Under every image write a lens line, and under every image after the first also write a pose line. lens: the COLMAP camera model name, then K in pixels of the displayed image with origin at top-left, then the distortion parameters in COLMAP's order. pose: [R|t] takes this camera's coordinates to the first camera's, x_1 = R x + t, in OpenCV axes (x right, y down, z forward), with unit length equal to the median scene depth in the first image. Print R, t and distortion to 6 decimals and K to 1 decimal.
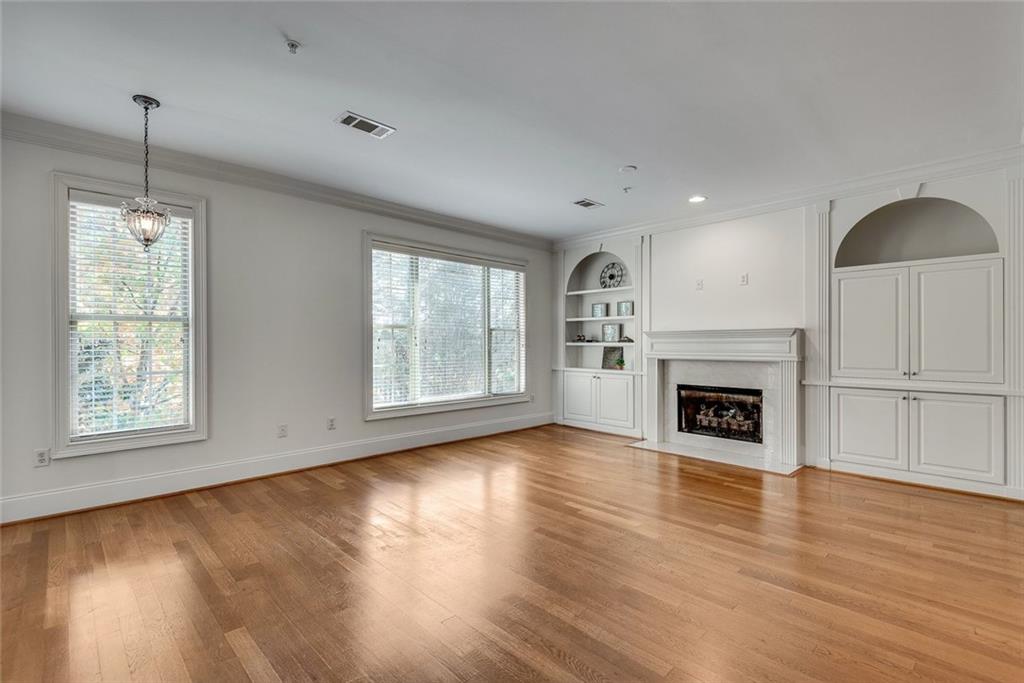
lens RADIAL K [[469.6, 0, 513.3], [0, 469.6, 346.1], [0, 0, 1]] dist [0.042826, -0.025349]
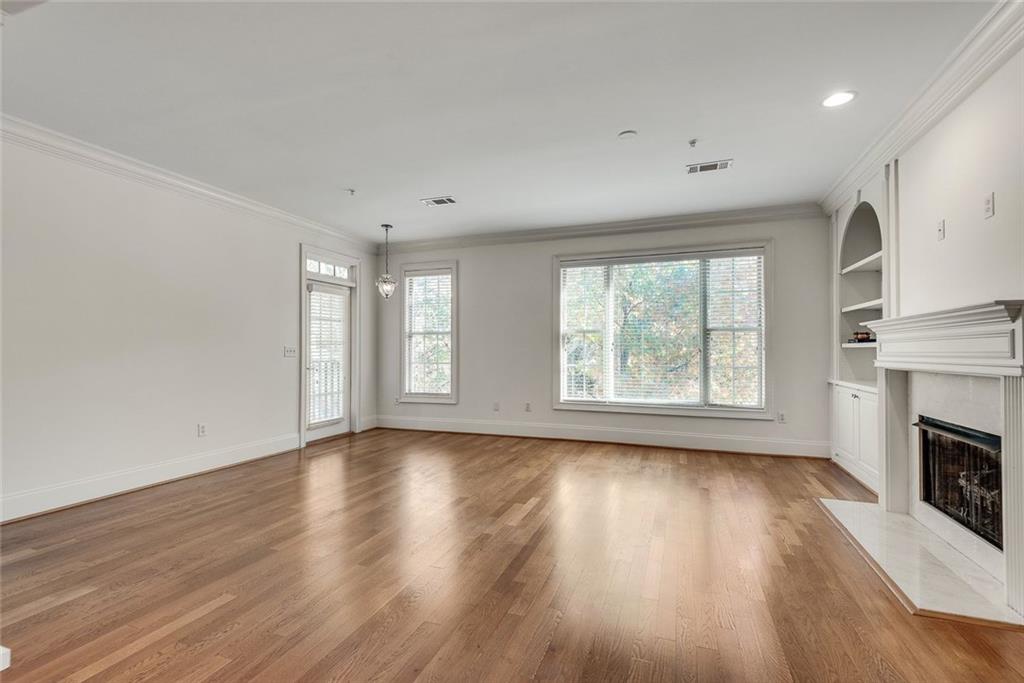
lens RADIAL K [[469.6, 0, 513.3], [0, 469.6, 346.1], [0, 0, 1]] dist [0.042826, -0.025349]
pose [[0.431122, -0.010216, -0.902236, 0.650431], [-0.005023, 0.999893, -0.013722, 0.009848], [0.902279, 0.010448, 0.431025, 0.325548]]
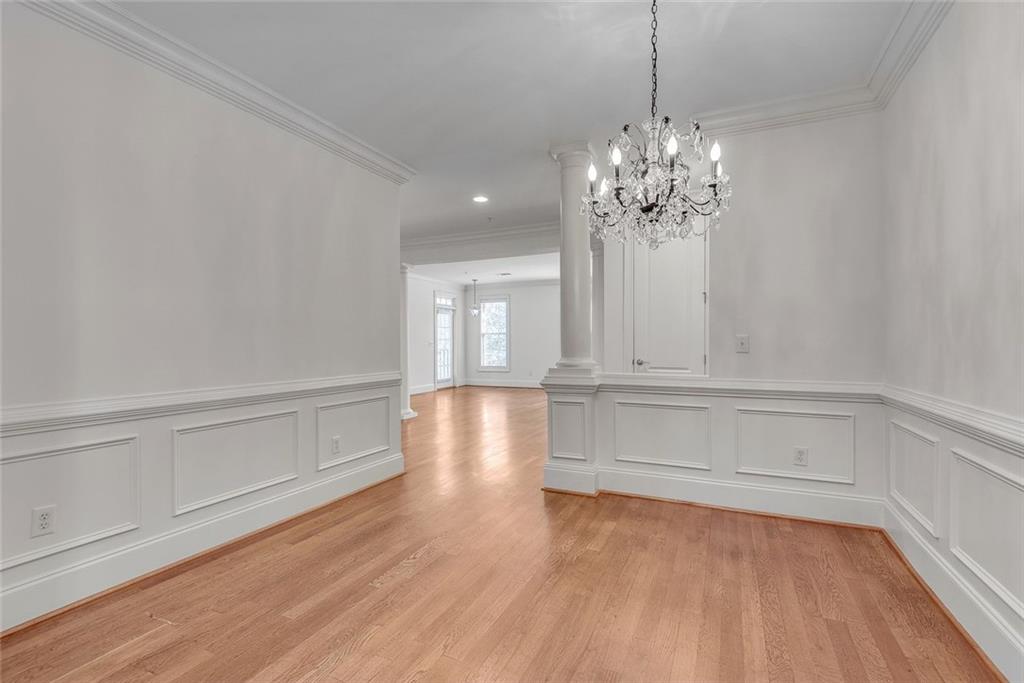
lens RADIAL K [[469.6, 0, 513.3], [0, 469.6, 346.1], [0, 0, 1]] dist [0.042826, -0.025349]
pose [[0.366573, 0.003949, -0.930381, 1.557835], [-0.004610, 0.999986, 0.002428, 0.013255], [0.930378, 0.003399, 0.366586, -0.074536]]
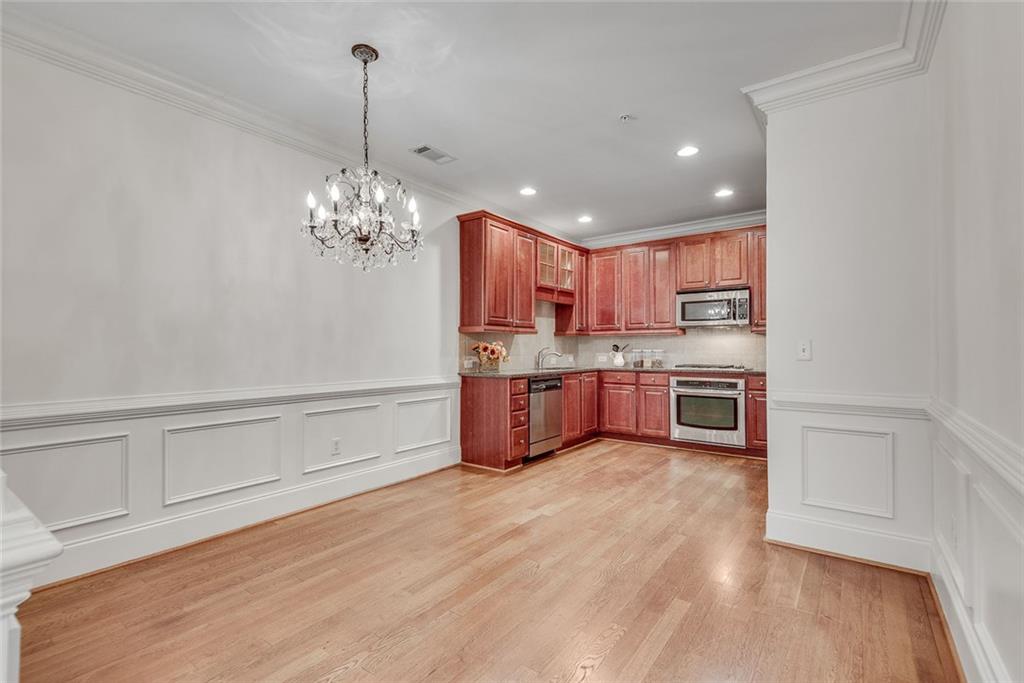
lens RADIAL K [[469.6, 0, 513.3], [0, 469.6, 346.1], [0, 0, 1]] dist [0.042826, -0.025349]
pose [[-0.169264, 0.002143, 0.985568, 0.808880], [0.004414, 0.999989, -0.001416, 0.009544], [-0.985561, 0.004111, -0.169272, 0.099245]]
